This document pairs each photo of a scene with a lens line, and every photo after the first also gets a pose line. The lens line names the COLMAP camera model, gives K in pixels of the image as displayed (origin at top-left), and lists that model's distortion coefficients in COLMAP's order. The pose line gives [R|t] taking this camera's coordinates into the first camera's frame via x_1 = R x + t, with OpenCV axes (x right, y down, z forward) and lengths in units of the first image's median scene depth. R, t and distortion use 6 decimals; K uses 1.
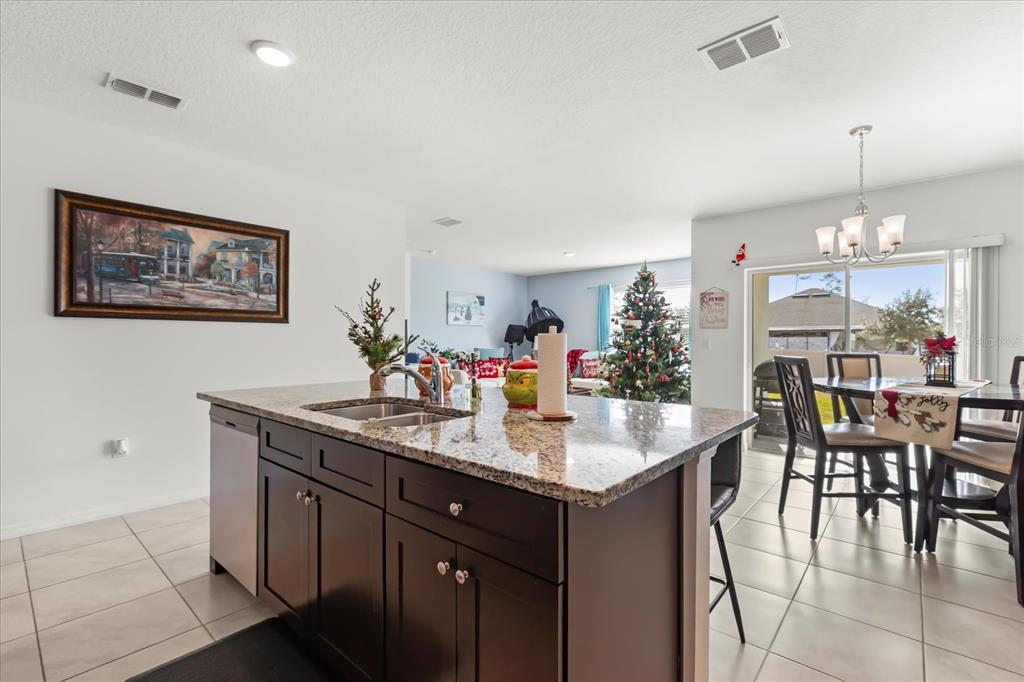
lens RADIAL K [[454.0, 0, 512.0], [0, 454.0, 341.0], [0, 0, 1]] dist [-0.000425, -0.000009]
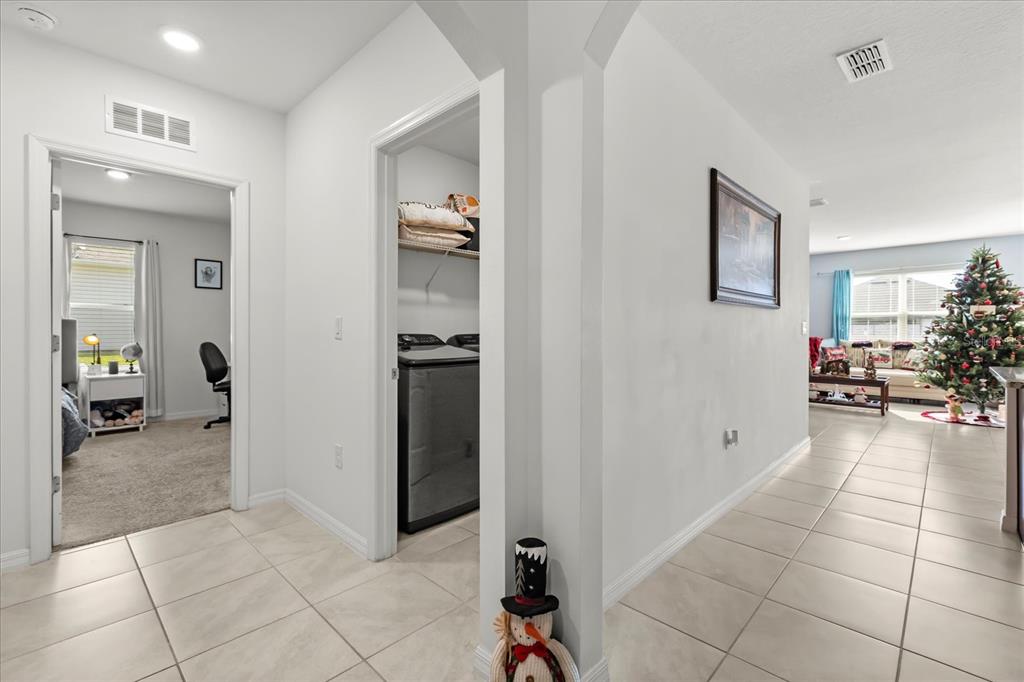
lens RADIAL K [[454.8, 0, 517.4], [0, 454.8, 330.4], [0, 0, 1]] dist [0.001240, -0.000022]
pose [[0.998985, -0.004949, -0.044771, -0.452111], [0.004968, 0.999988, 0.000303, 0.000646], [0.044769, -0.000525, 0.998997, 0.002441]]
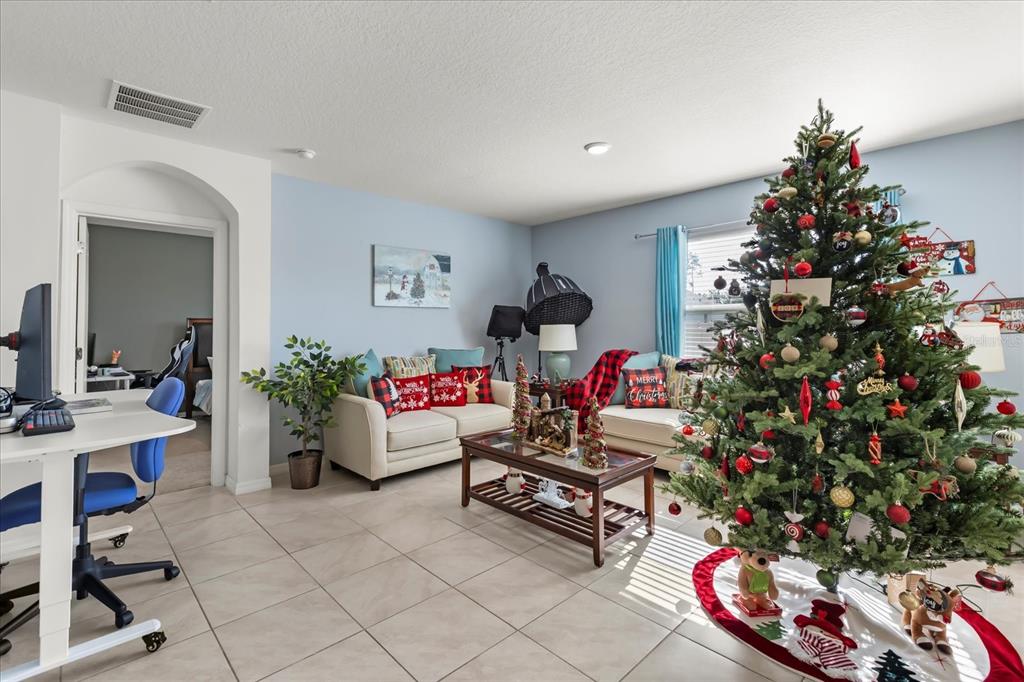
lens RADIAL K [[466.7, 0, 509.6], [0, 466.7, 315.2], [0, 0, 1]] dist [0.000951, 0.000187]
pose [[0.996457, -0.010604, -0.083429, 0.065202], [0.008588, 0.999663, -0.024485, -0.010317], [0.083661, 0.023682, 0.996213, 0.452405]]
